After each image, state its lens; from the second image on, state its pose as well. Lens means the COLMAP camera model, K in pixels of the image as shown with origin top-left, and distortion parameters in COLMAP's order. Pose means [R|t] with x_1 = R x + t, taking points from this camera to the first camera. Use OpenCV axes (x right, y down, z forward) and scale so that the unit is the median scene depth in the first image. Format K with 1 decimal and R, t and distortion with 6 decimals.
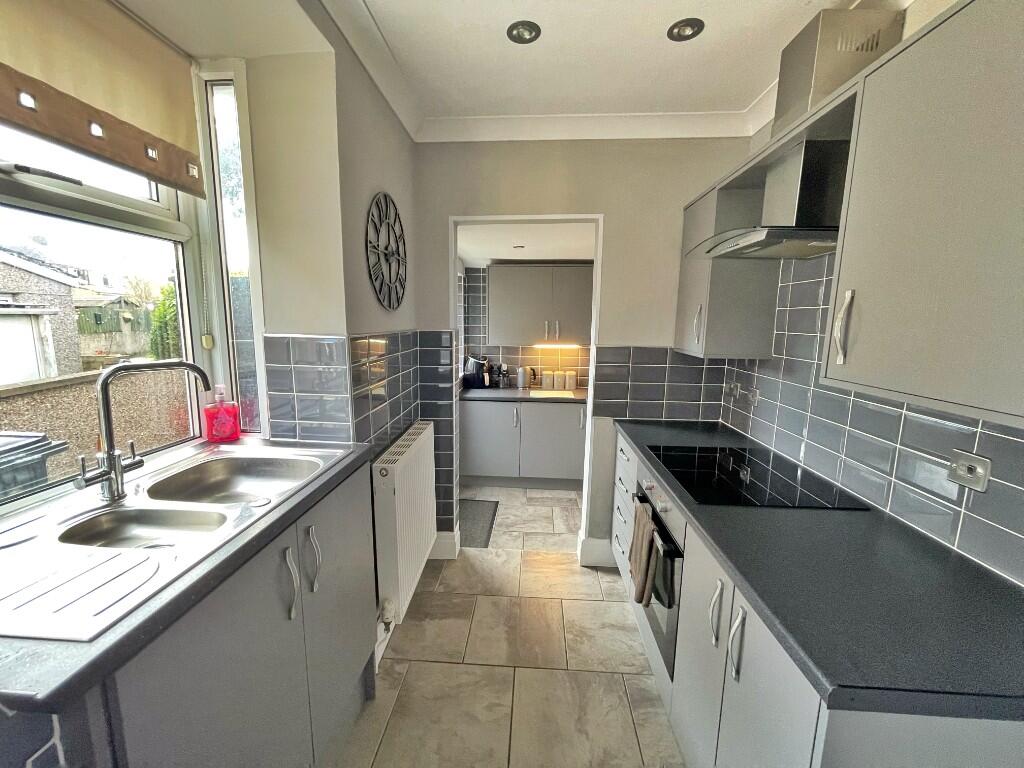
lens RADIAL K [[411.0, 0, 508.8], [0, 411.0, 382.4], [0, 0, 1]] dist [-0.005392, -0.000341]
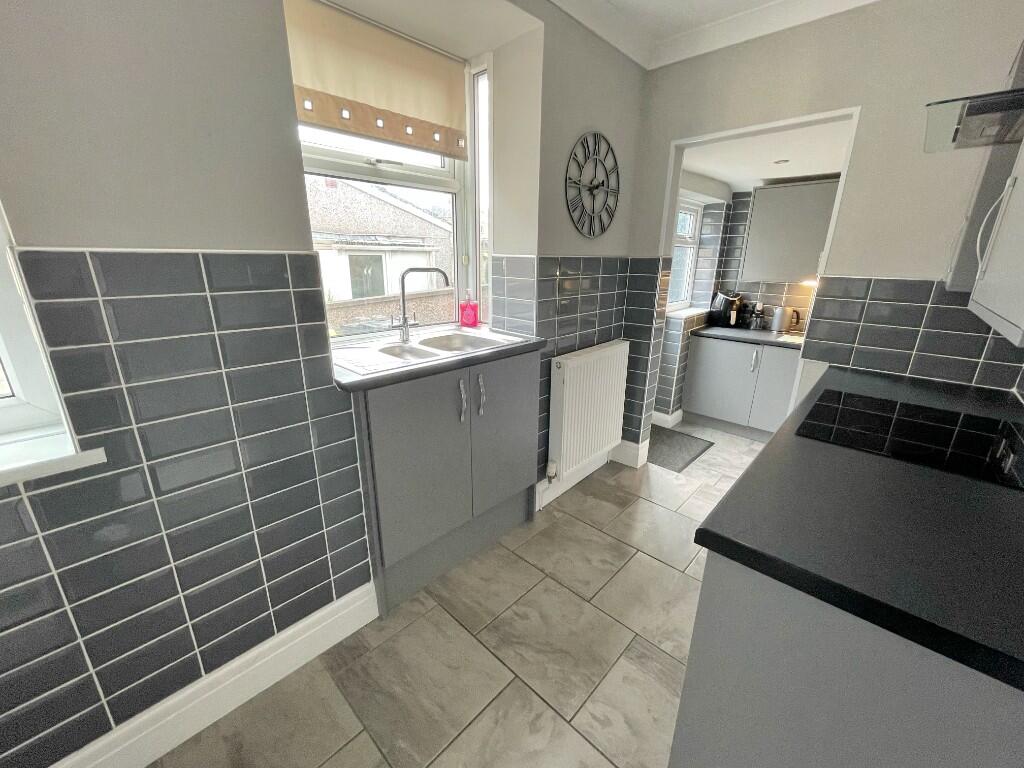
lens RADIAL K [[413.8, 0, 512.0], [0, 413.8, 384.0], [0, 0, 1]] dist [-0.003716, -0.000367]
pose [[0.769990, 0.186520, -0.610185, 0.319975], [-0.098840, 0.979643, 0.174729, 0.050655], [0.630354, -0.074229, 0.772751, -0.093691]]
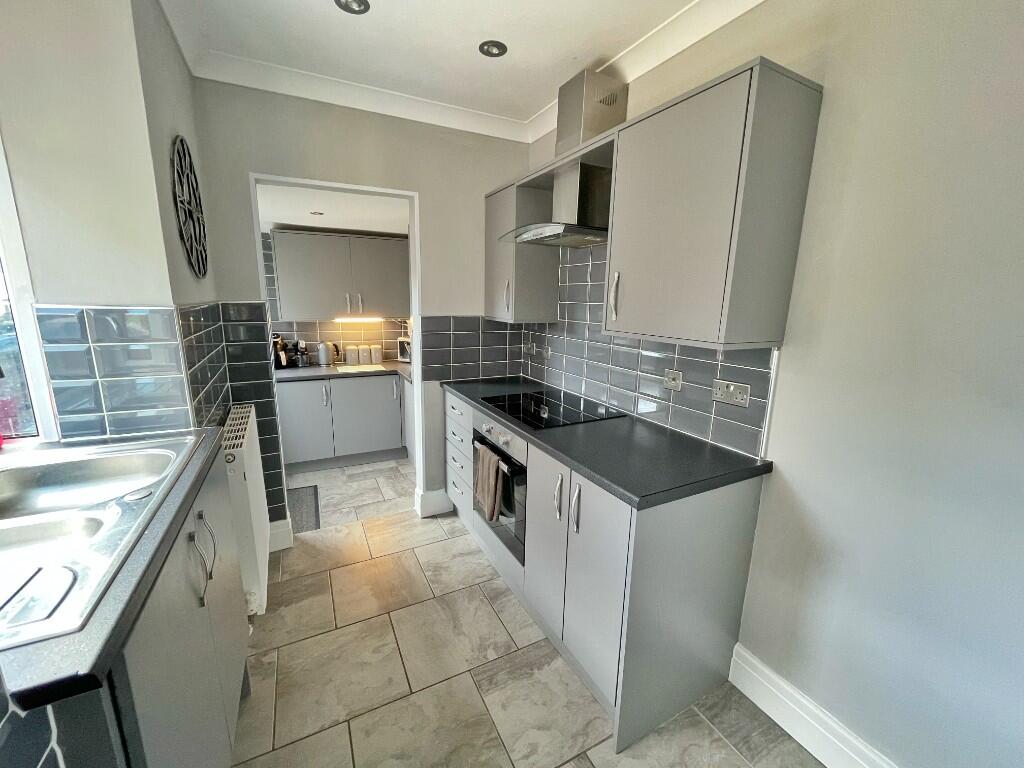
lens RADIAL K [[413.8, 0, 512.0], [0, 413.8, 384.0], [0, 0, 1]] dist [-0.003716, -0.000367]
pose [[0.857621, -0.102230, 0.504019, -0.171860], [0.071103, 0.994202, 0.080668, 0.021431], [-0.509344, -0.033346, 0.859917, -0.081094]]
